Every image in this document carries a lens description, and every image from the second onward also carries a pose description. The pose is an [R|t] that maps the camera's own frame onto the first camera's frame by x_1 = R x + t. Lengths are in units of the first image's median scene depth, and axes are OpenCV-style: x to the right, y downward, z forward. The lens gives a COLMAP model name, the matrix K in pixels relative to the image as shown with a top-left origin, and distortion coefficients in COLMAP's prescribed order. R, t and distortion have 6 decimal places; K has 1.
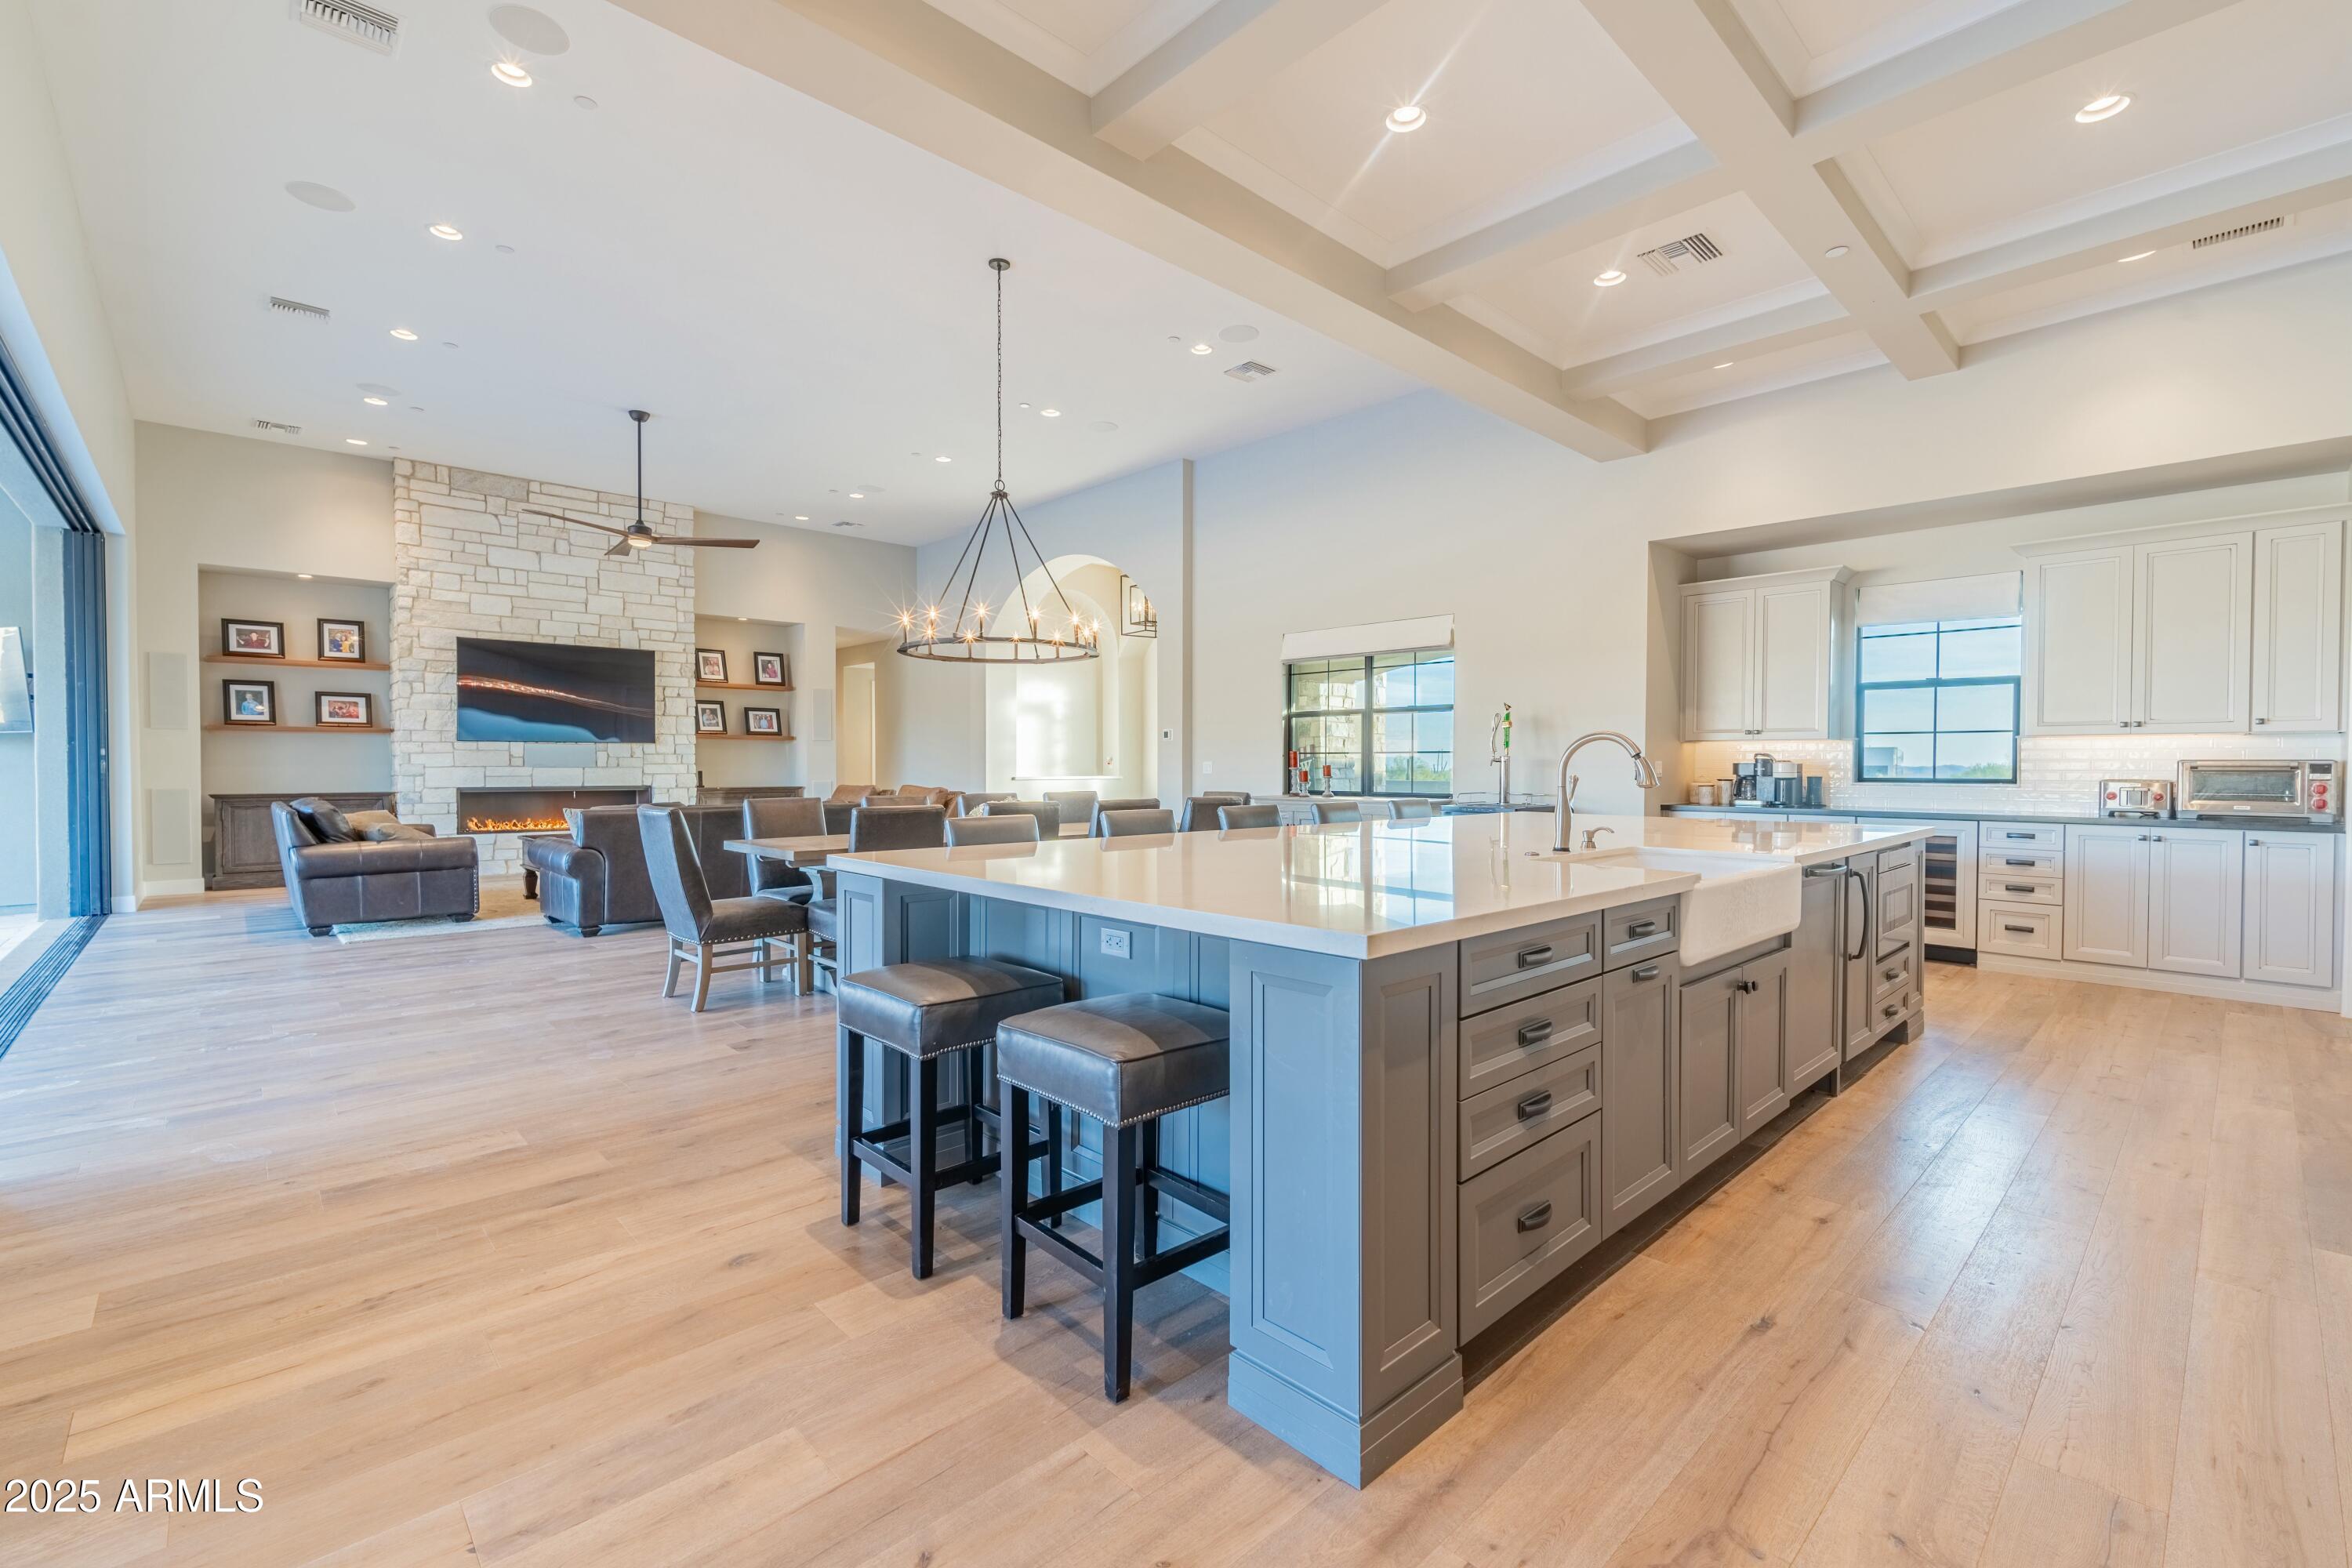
lens RADIAL K [[1011.0, 0, 1175.5], [0, 1011.0, 782.0], [0, 0, 1]] dist [0.003386, 0.000623]
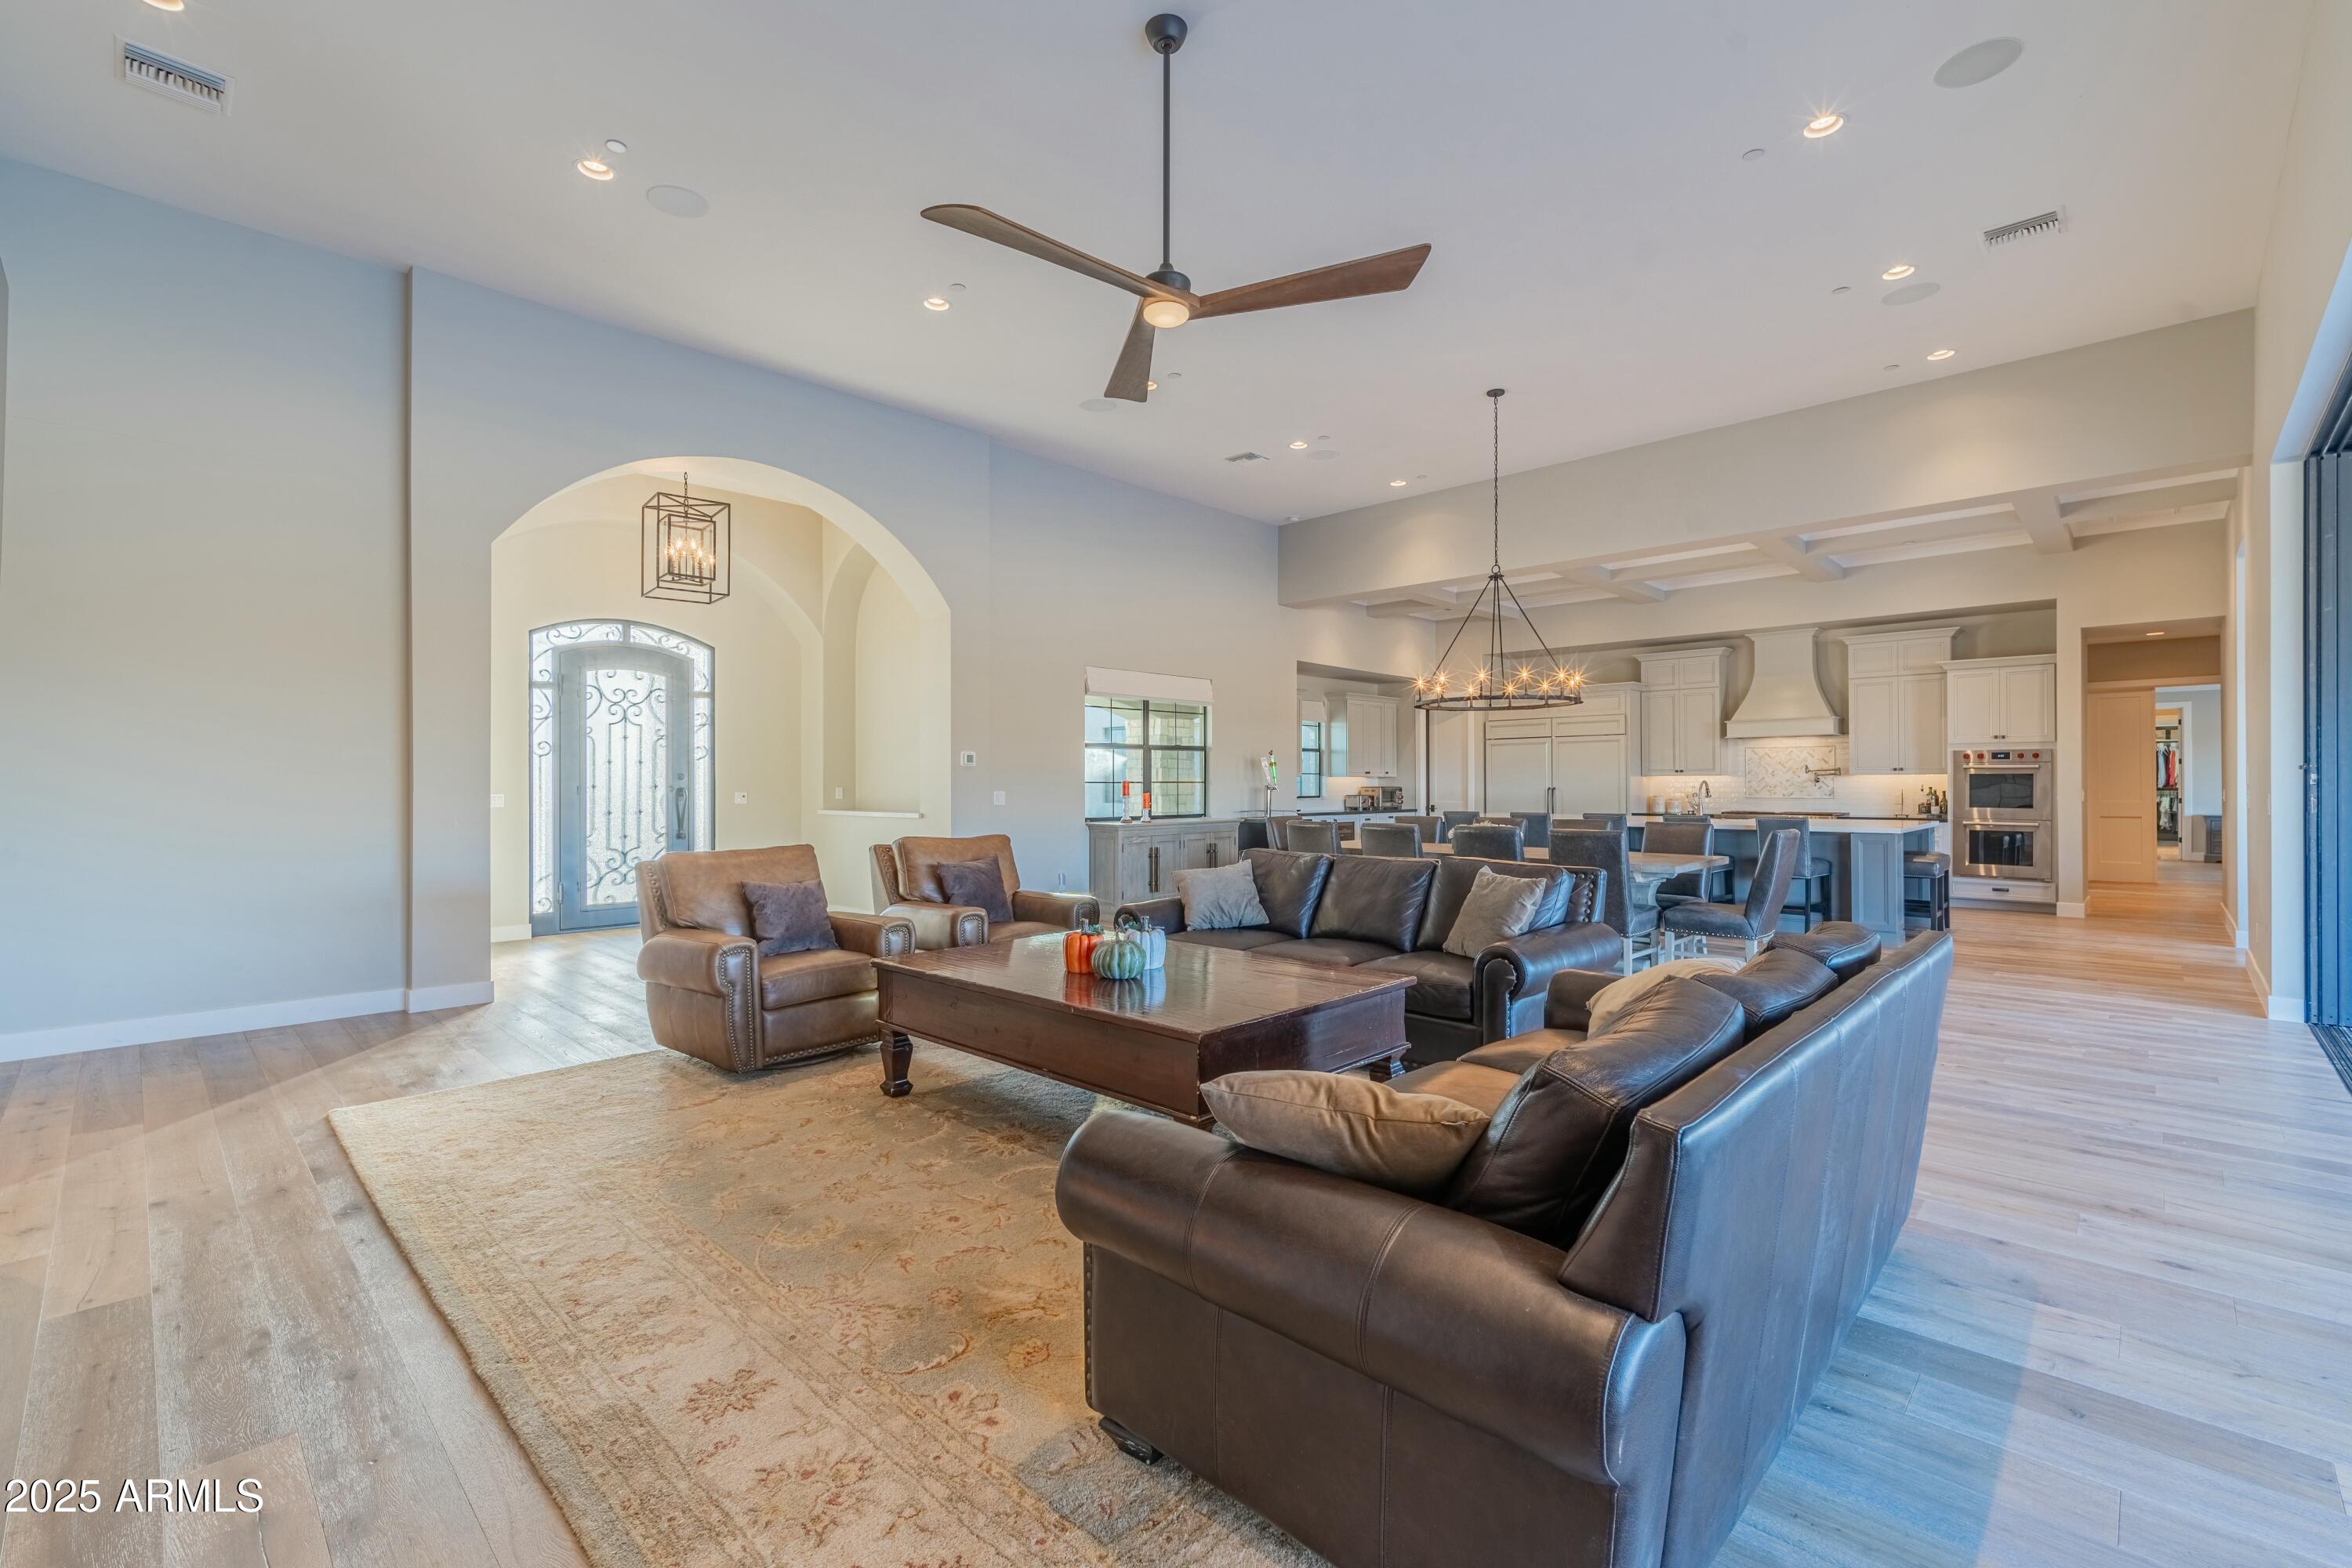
lens RADIAL K [[1011.0, 0, 1173.9], [0, 1011.0, 785.5], [0, 0, 1]] dist [0.003386, 0.000623]
pose [[-0.046581, -0.003936, 0.998907, -1.214023], [0.020979, 0.999768, 0.004918, -0.038003], [-0.998694, 0.021185, -0.046488, 1.270819]]
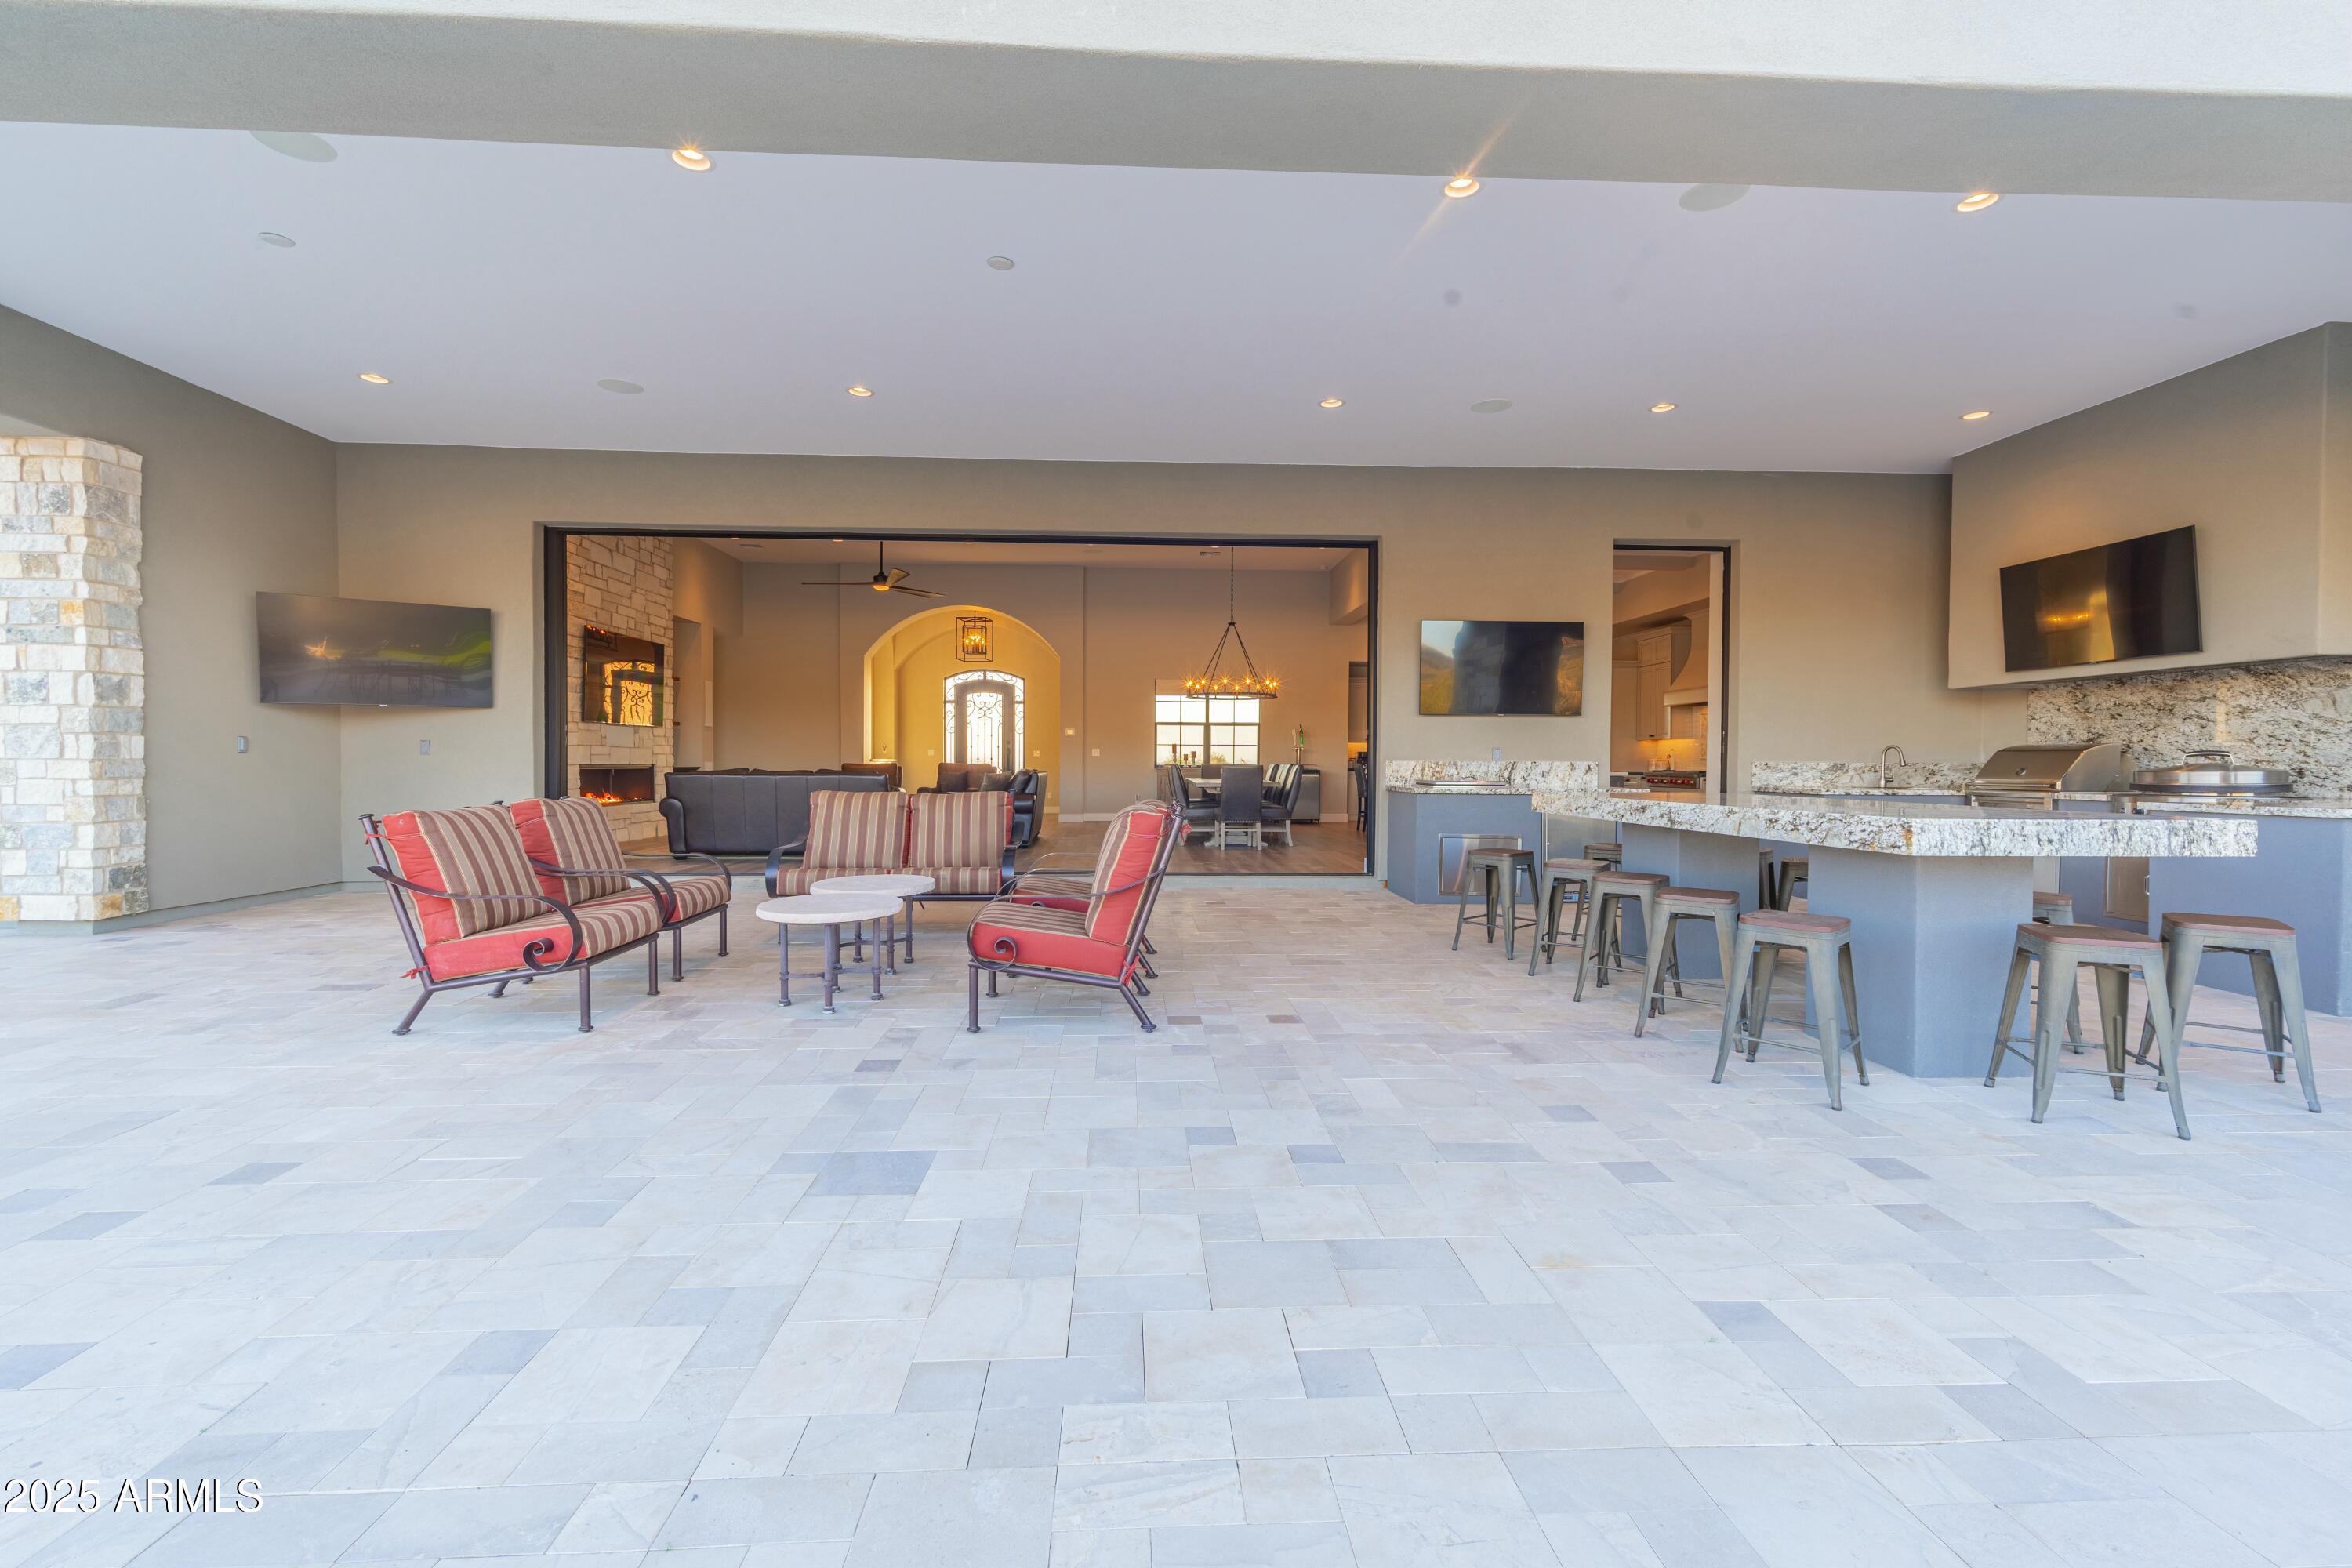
lens RADIAL K [[1011.0, 0, 1175.6], [0, 1011.0, 785.4], [0, 0, 1]] dist [0.003386, 0.000623]
pose [[0.647616, -0.015727, 0.761804, -1.659552], [0.008872, 0.999875, 0.013100, 0.027778], [-0.761915, -0.001725, 0.647675, -0.268833]]
